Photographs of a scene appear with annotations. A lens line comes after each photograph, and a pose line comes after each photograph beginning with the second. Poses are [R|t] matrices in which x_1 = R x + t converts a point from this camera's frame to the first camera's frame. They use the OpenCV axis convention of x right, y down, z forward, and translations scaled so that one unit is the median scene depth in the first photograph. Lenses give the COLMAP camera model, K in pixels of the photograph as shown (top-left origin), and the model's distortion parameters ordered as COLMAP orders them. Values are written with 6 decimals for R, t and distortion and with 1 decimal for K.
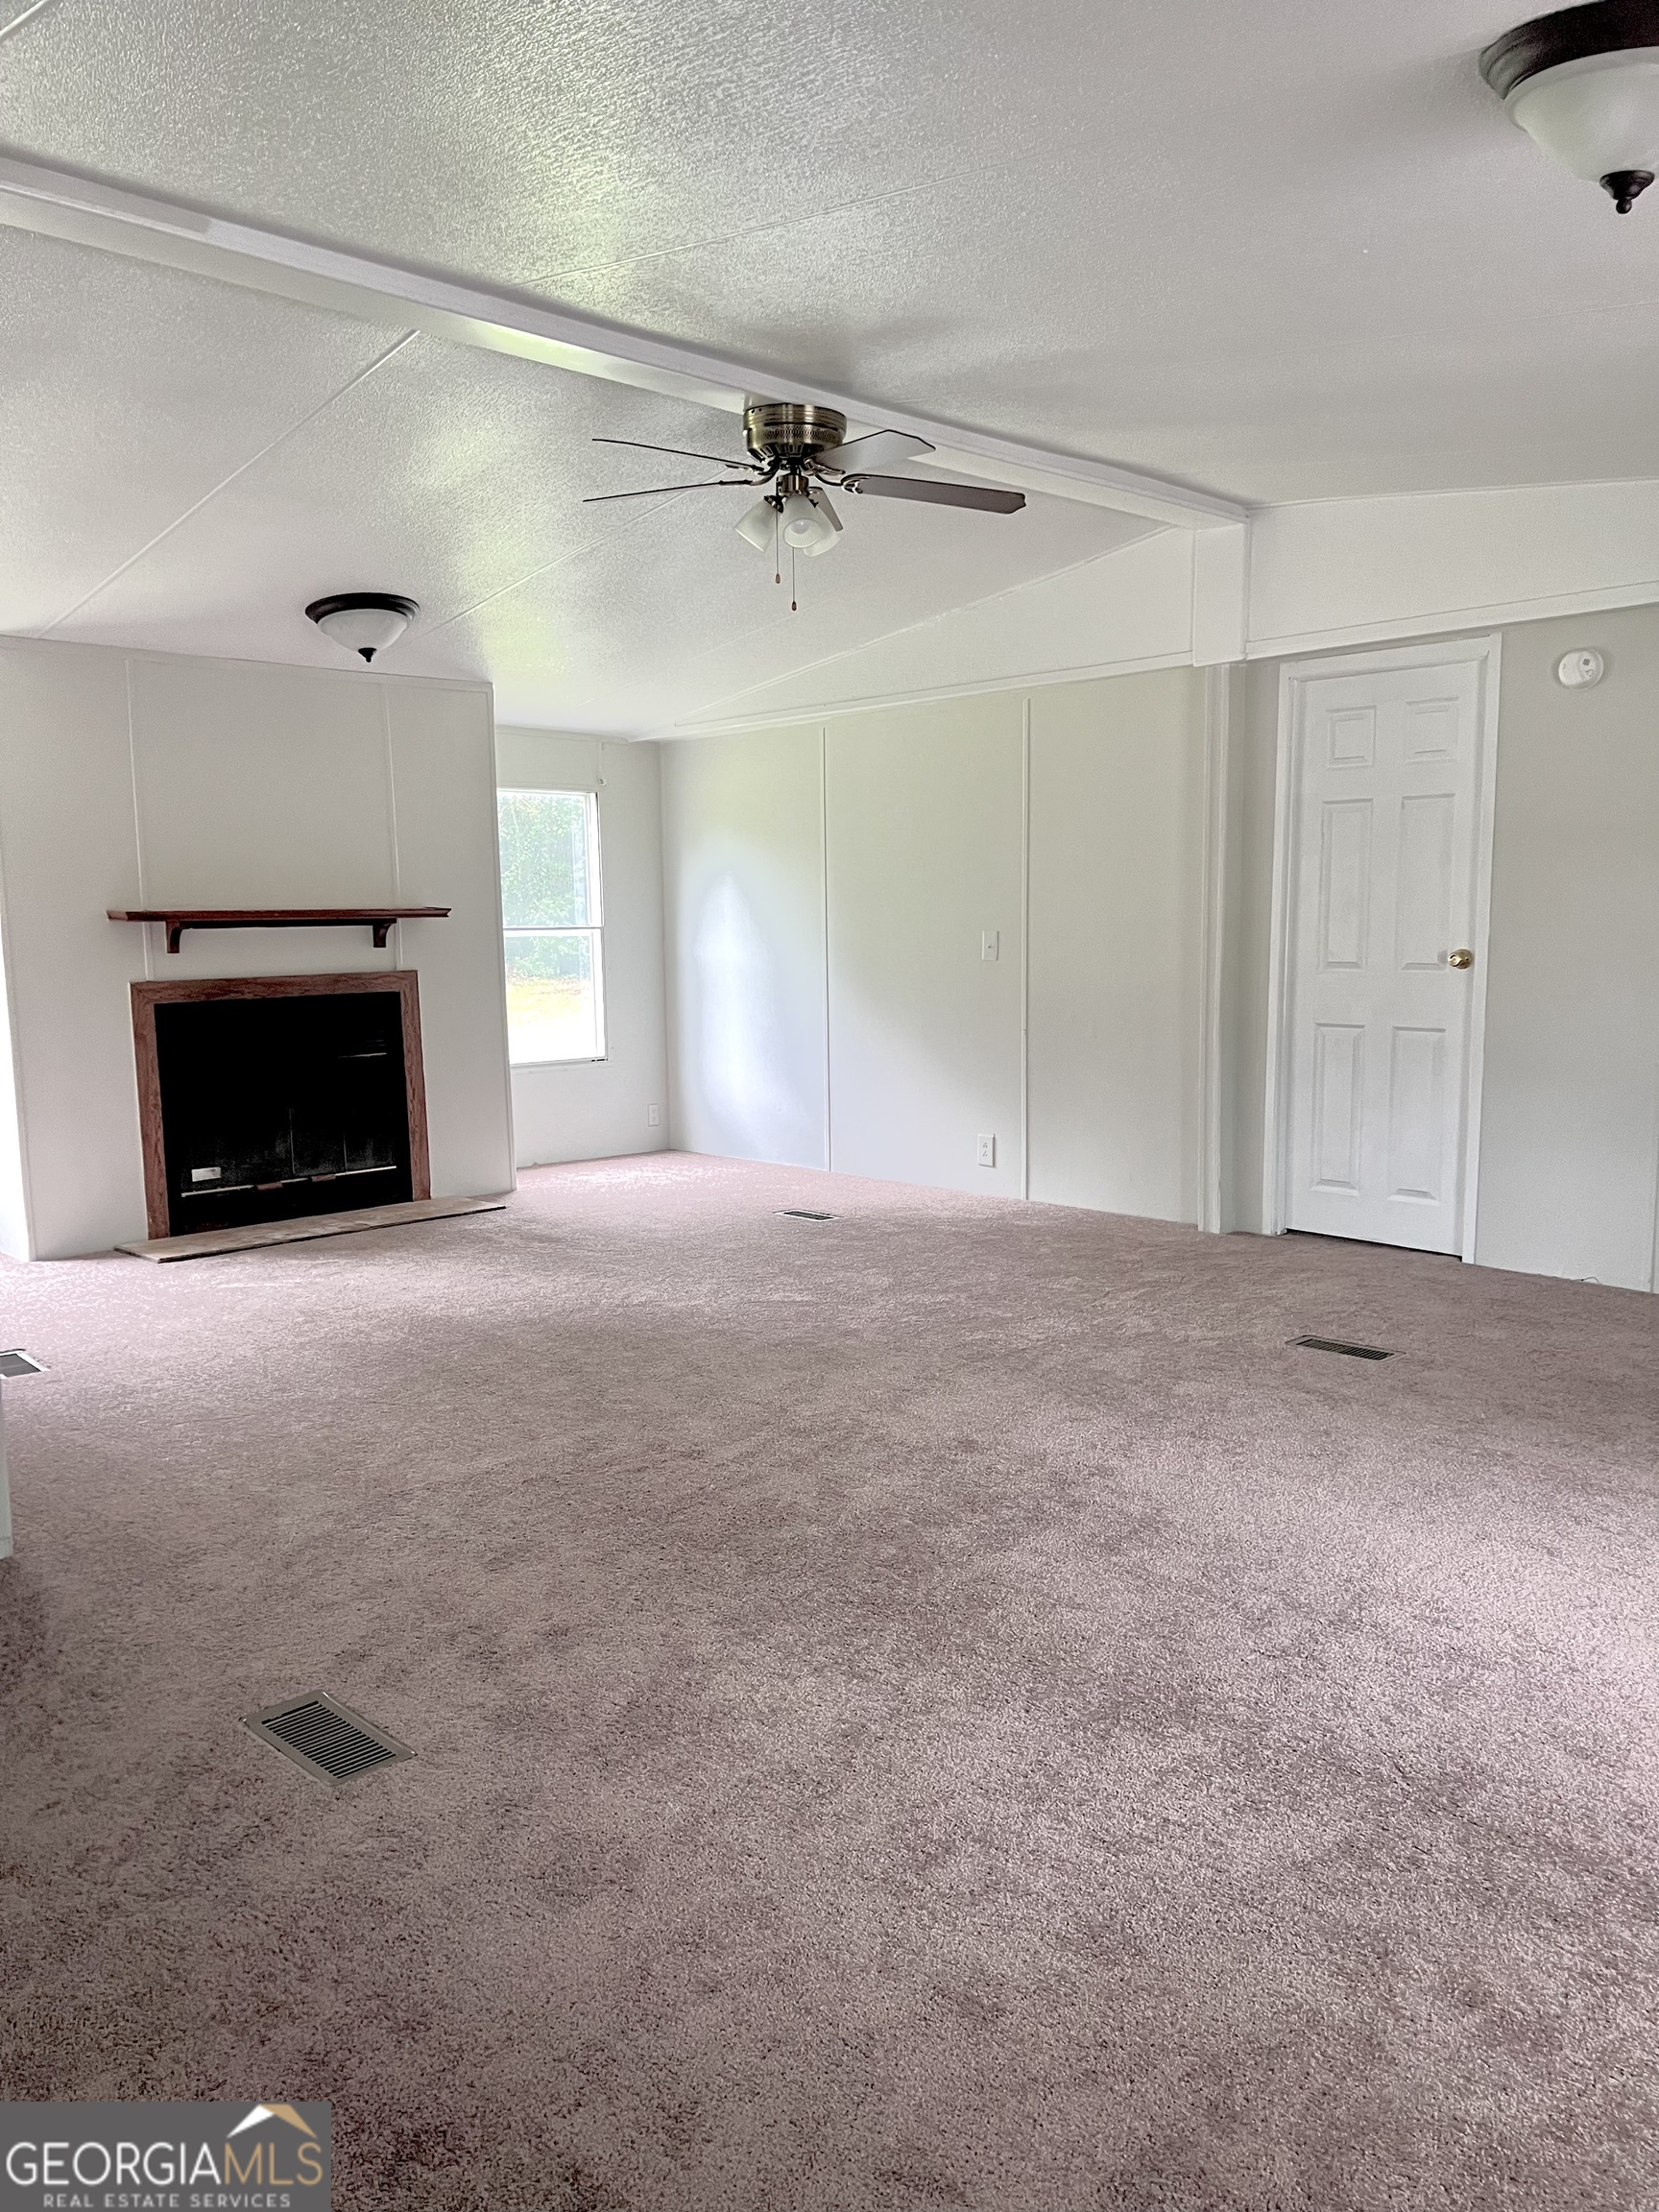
lens RADIAL K [[1662.7, 0, 829.5], [0, 1662.7, 1106.0], [0, 0, 1]] dist [0.109198, -0.085741]
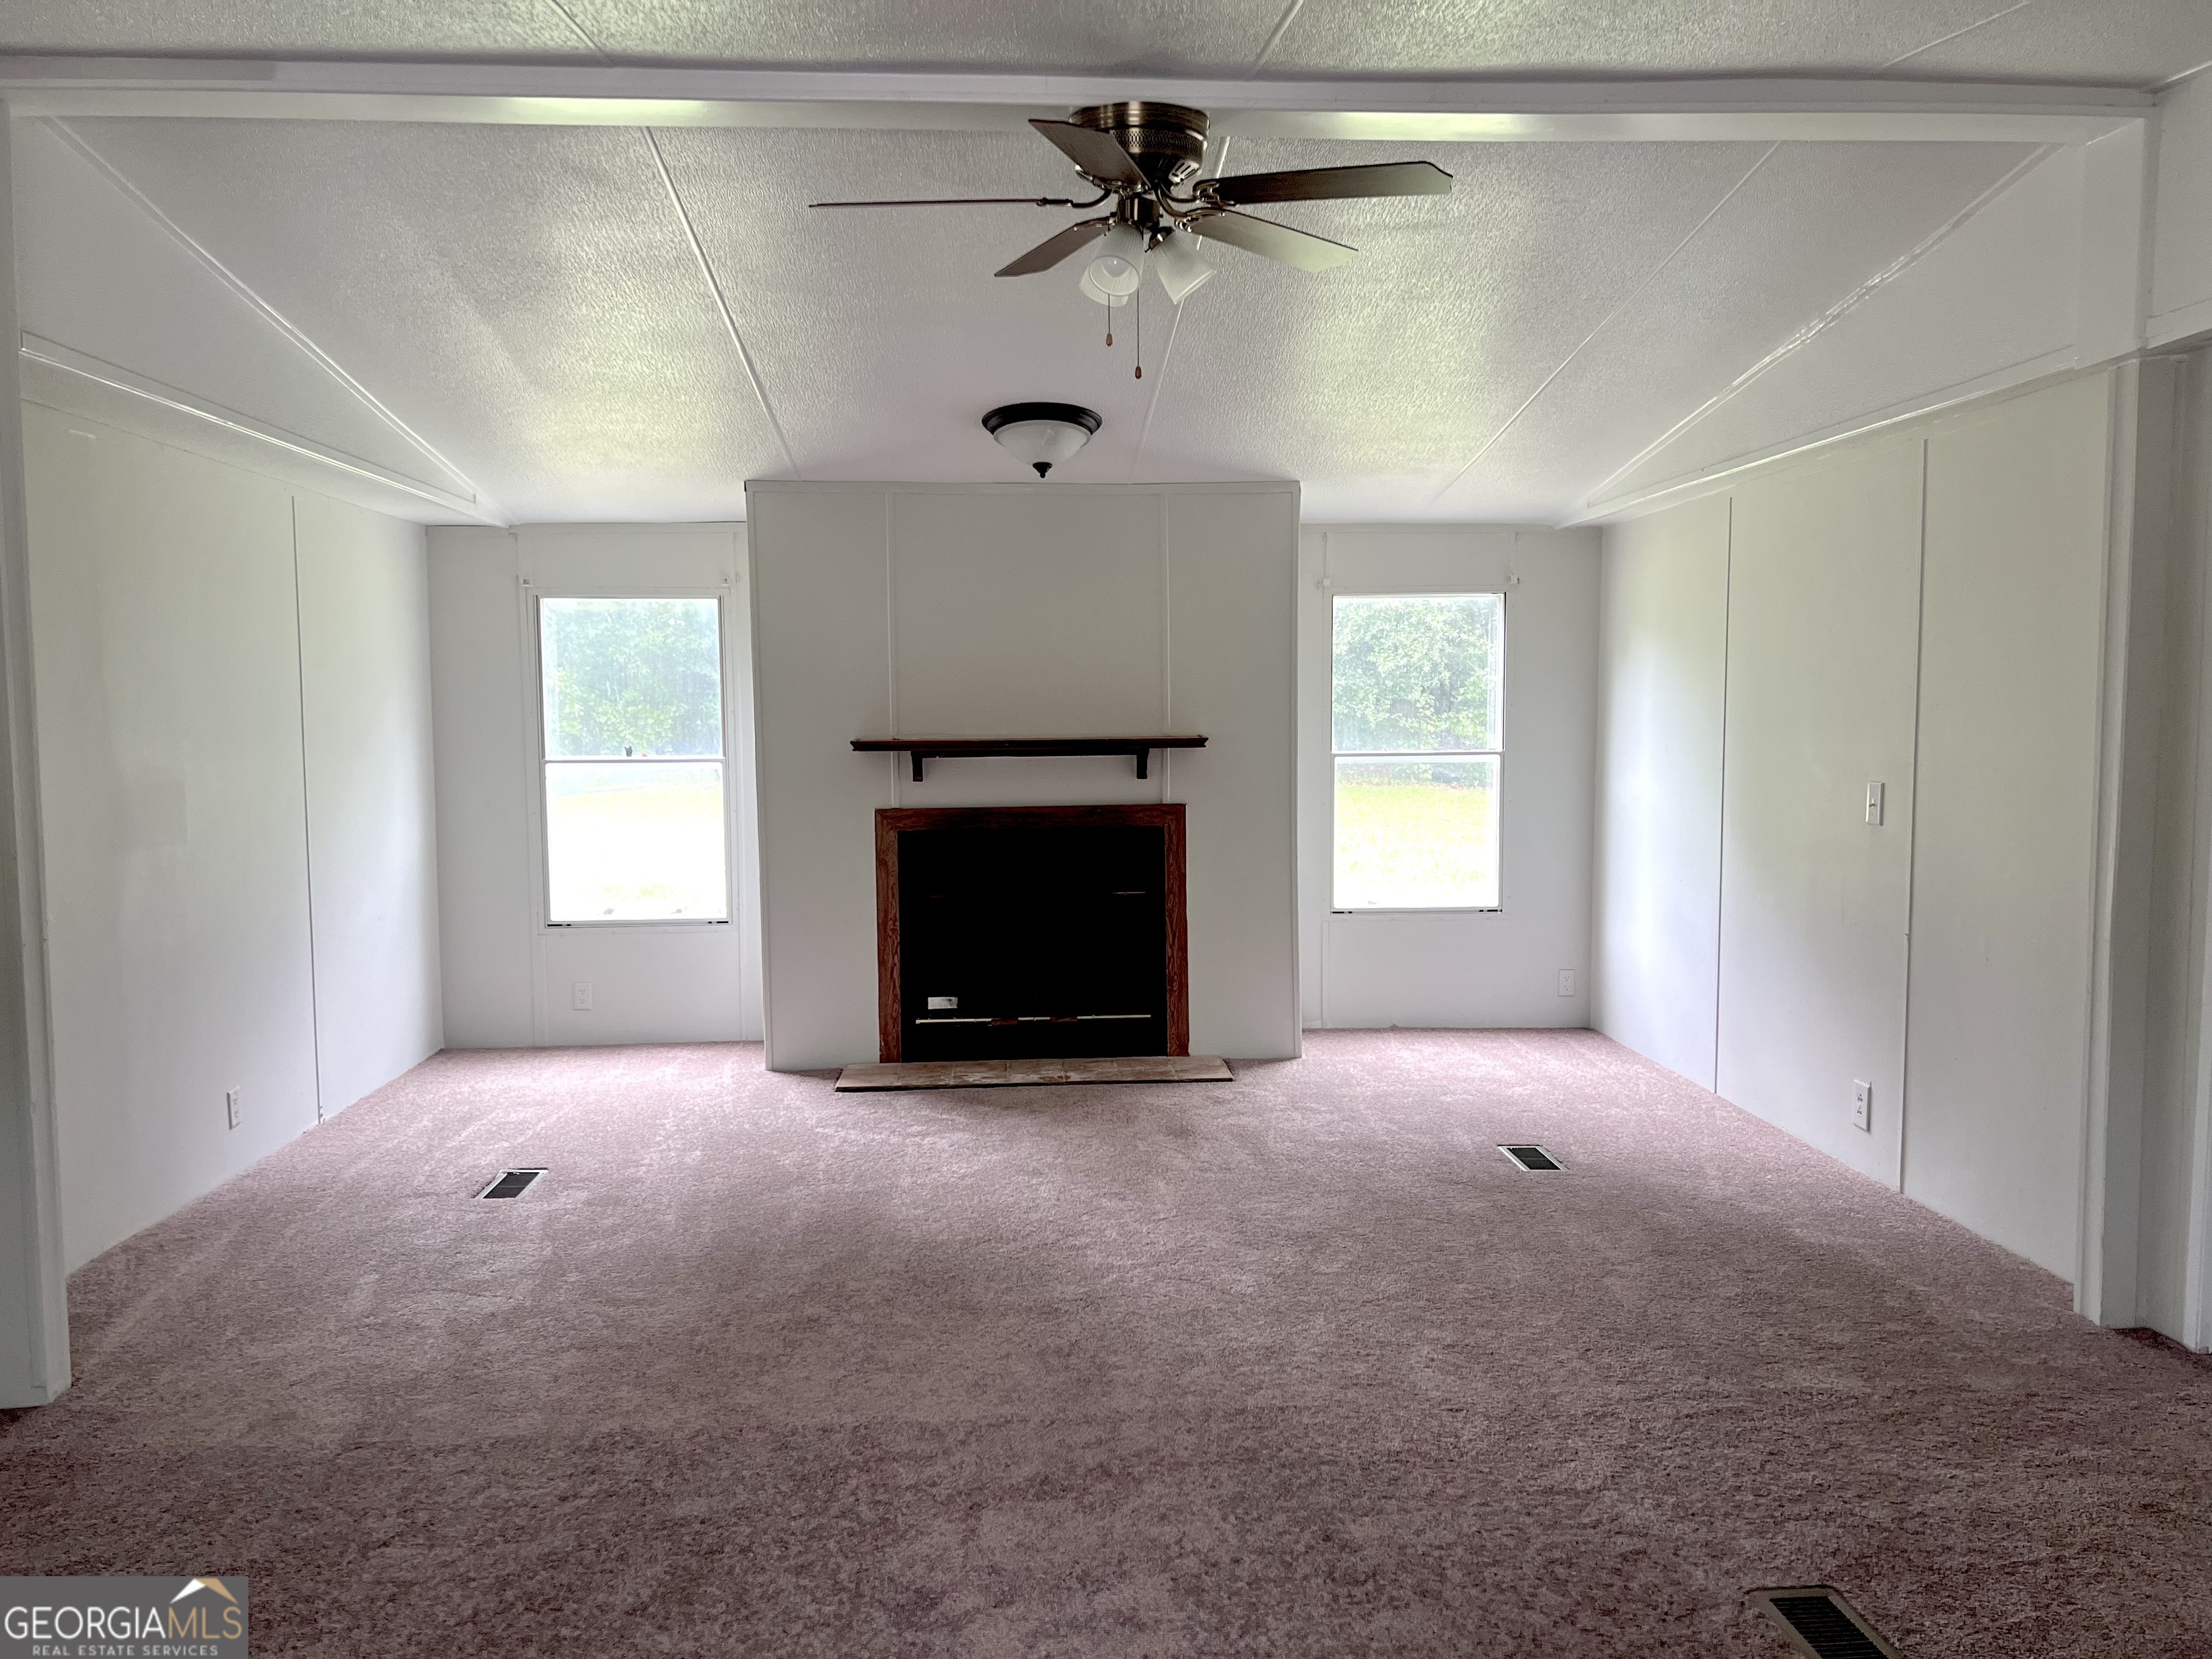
lens RADIAL K [[1662.7, 0, 1106.0], [0, 1662.7, 829.5], [0, 0, 1]] dist [0.109198, -0.085741]
pose [[0.777082, 0.055424, -0.626954, 0.318077], [-0.077968, 0.996920, -0.008508, -0.061607], [0.624551, 0.055494, 0.779010, 0.298047]]
